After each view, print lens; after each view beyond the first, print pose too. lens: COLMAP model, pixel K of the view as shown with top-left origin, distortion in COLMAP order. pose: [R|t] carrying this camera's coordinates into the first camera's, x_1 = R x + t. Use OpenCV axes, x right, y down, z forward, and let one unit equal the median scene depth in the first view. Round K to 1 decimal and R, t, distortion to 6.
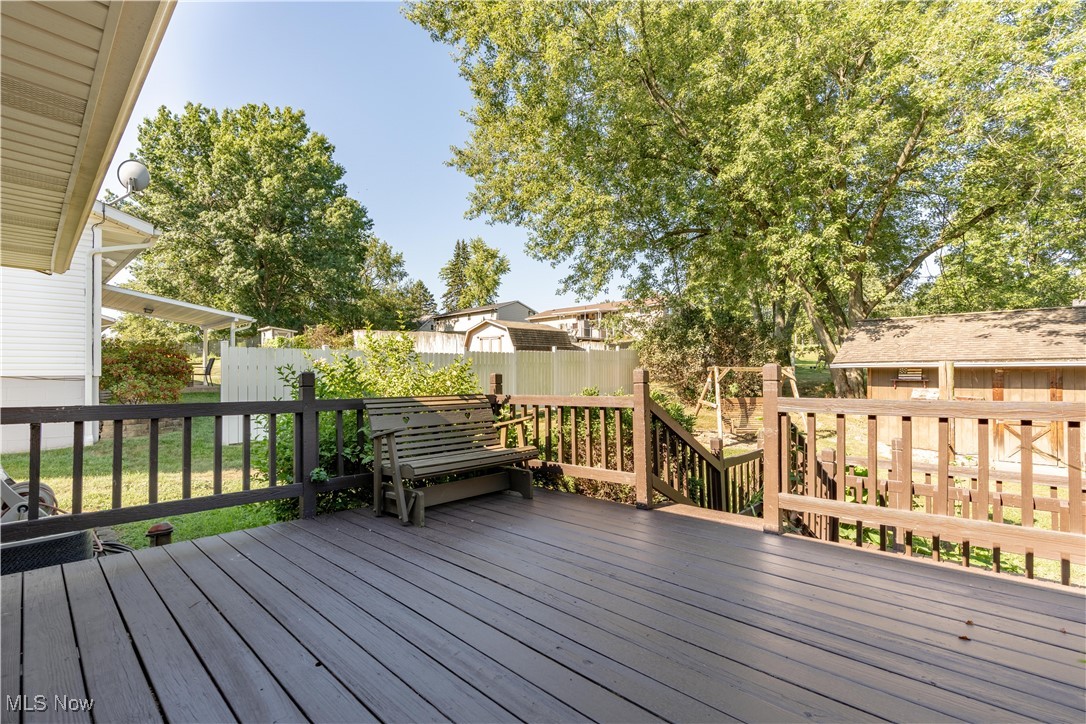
lens RADIAL K [[491.8, 0, 549.0], [0, 491.8, 364.4], [0, 0, 1]] dist [-0.000275, 0.001017]
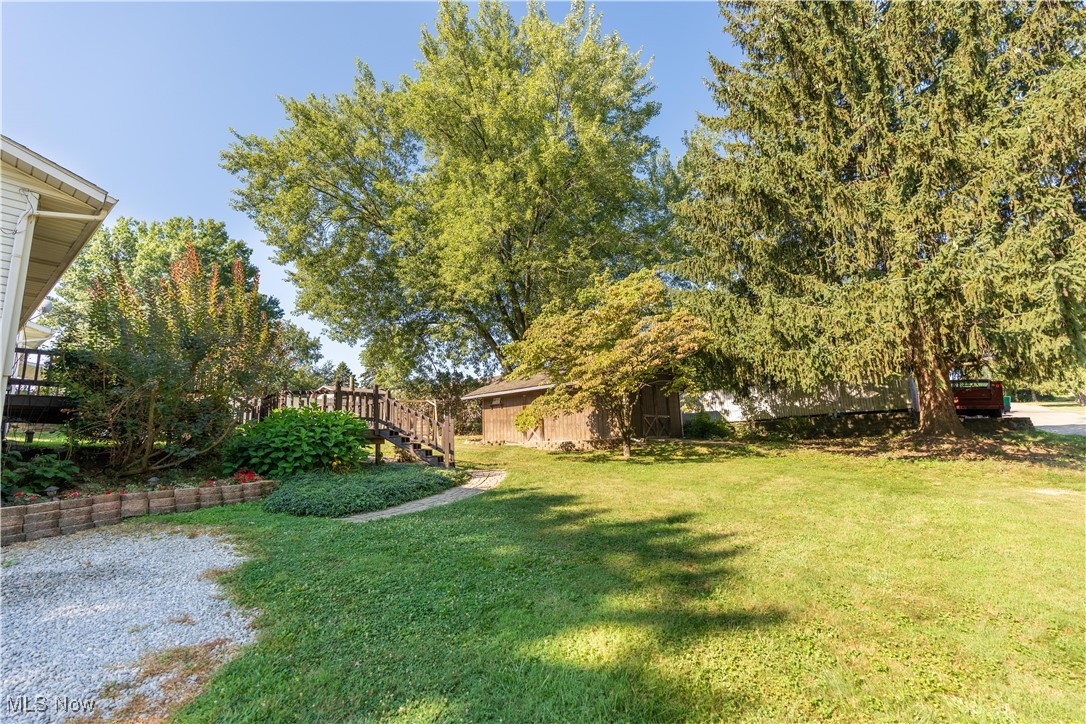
lens RADIAL K [[471.0, 0, 528.6], [0, 471.0, 369.0], [0, 0, 1]] dist [-0.003134, 0.000068]
pose [[0.995416, -0.014148, 0.094591, 0.150263], [0.028384, 0.988141, -0.150903, 0.037011], [-0.091335, 0.152896, 0.984013, -0.167740]]
